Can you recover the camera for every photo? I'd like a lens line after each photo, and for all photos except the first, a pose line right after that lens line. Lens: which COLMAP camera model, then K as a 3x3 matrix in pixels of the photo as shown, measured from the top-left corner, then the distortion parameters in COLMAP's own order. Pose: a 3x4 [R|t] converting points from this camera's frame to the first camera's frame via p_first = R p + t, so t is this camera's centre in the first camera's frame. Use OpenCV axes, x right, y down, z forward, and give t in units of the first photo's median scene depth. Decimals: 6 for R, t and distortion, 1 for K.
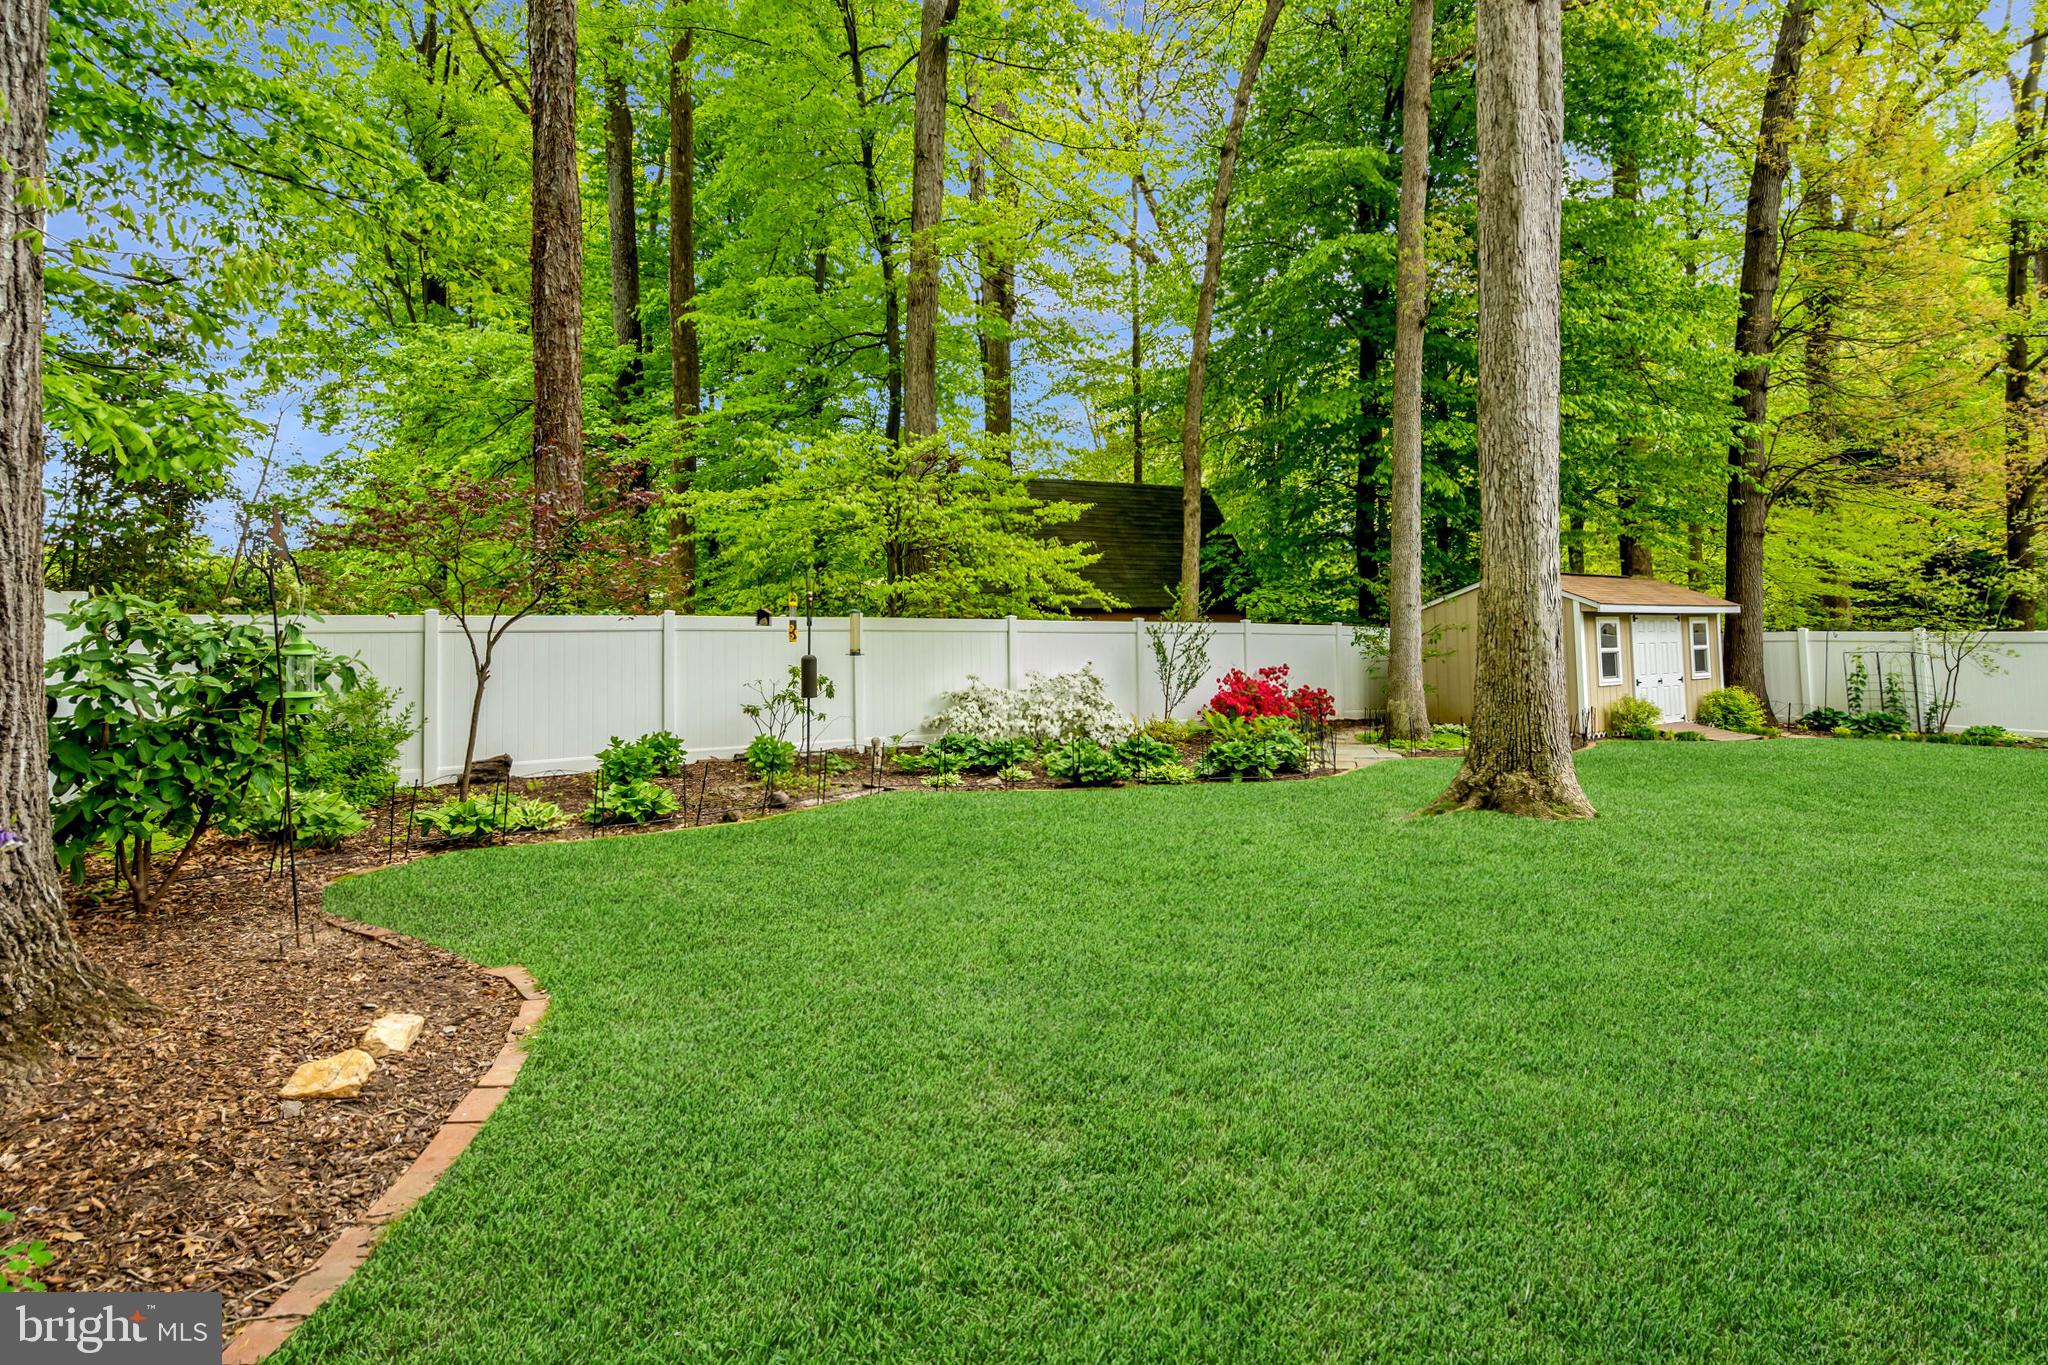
lens RADIAL K [[973.9, 0, 1014.2], [0, 973.9, 662.5], [0, 0, 1]] dist [0.010298, -0.000698]
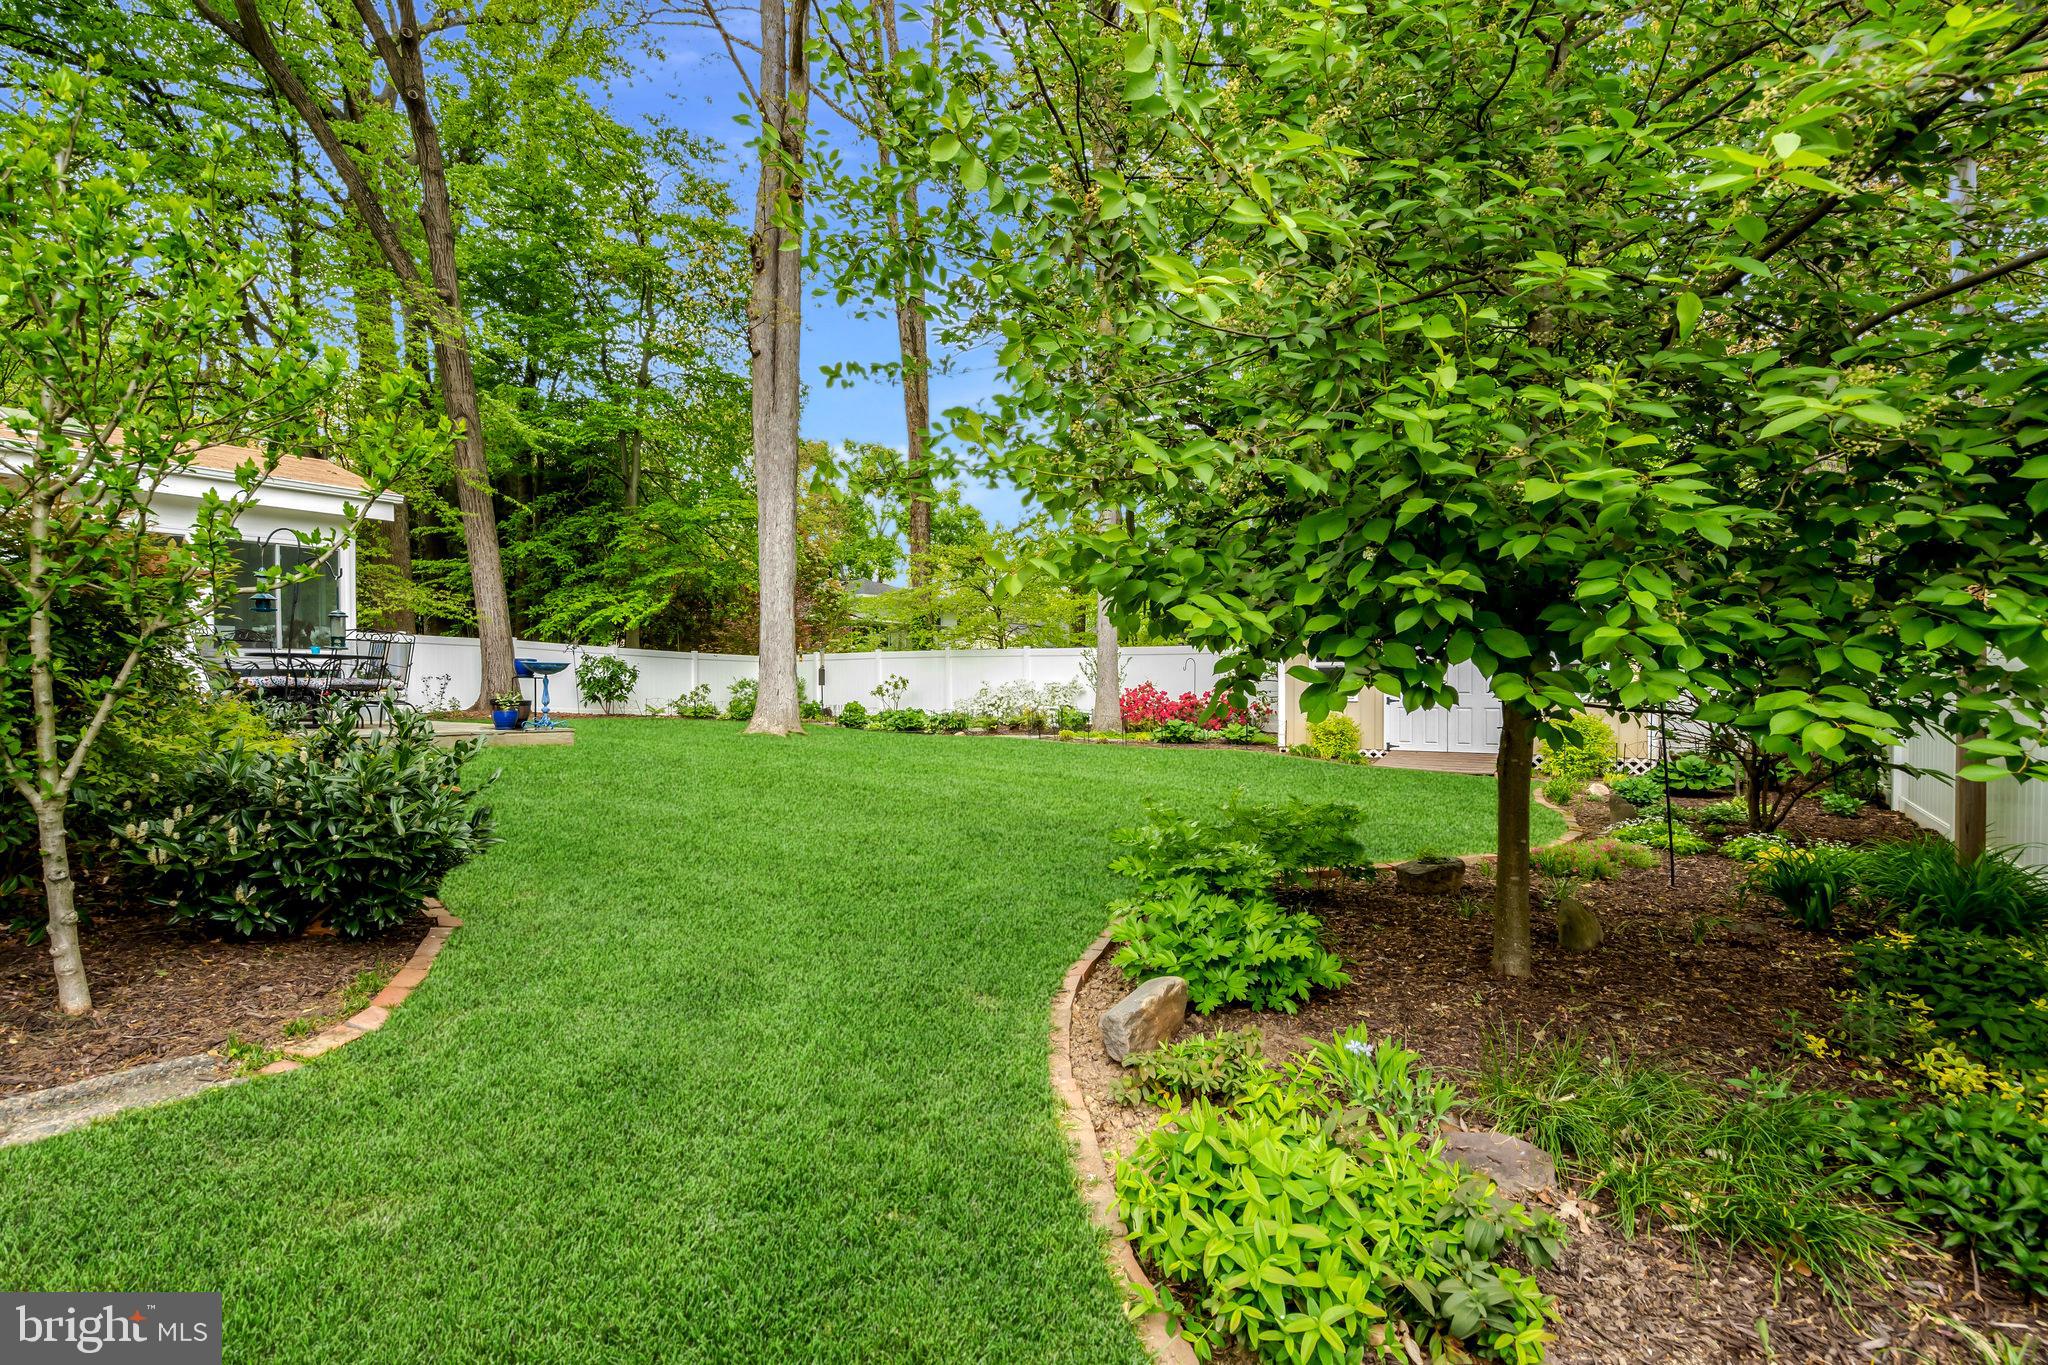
lens RADIAL K [[973.9, 0, 1009.1], [0, 973.9, 665.5], [0, 0, 1]] dist [0.010298, -0.000698]
pose [[0.999970, 0.003333, -0.007062, 0.334074], [-0.003372, 0.999979, -0.005479, 0.012000], [0.007043, 0.005502, 0.999960, 0.075590]]
